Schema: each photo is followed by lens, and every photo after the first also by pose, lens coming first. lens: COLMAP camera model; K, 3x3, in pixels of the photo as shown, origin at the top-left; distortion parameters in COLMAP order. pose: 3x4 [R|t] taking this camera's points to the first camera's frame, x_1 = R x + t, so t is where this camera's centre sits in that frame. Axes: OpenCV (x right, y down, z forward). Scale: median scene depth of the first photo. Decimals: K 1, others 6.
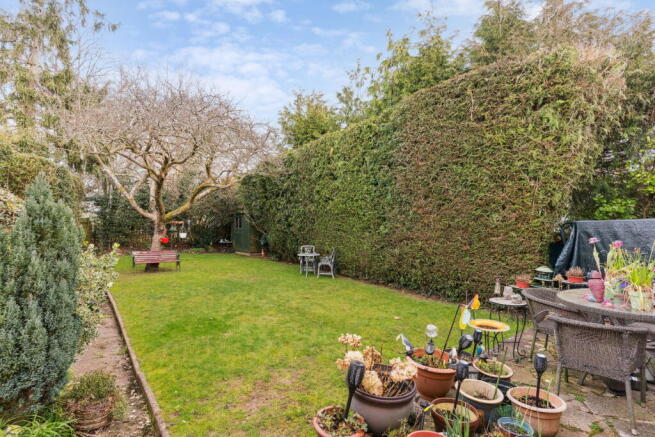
lens RADIAL K [[319.6, 0, 330.6], [0, 319.6, 232.0], [0, 0, 1]] dist [0.001931, 0.000315]
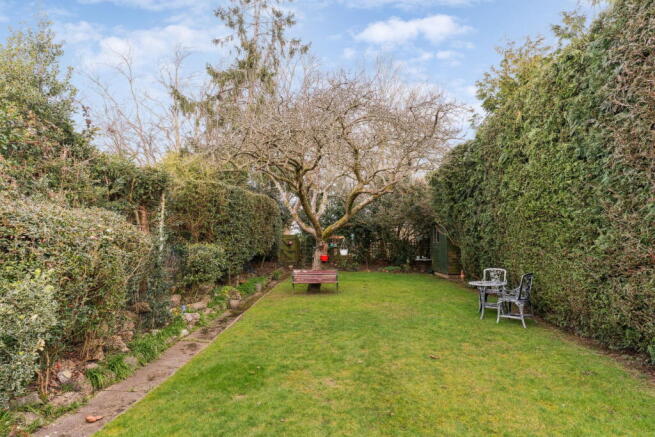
lens RADIAL K [[377.7, 0, 327.5], [0, 377.7, 218.5], [0, 0, 1]] dist [-0.005430, 0.000243]
pose [[0.769612, -0.055329, -0.636111, 0.159897], [0.010158, 0.997173, -0.074444, -0.005494], [0.638432, 0.050832, 0.767998, 0.195557]]
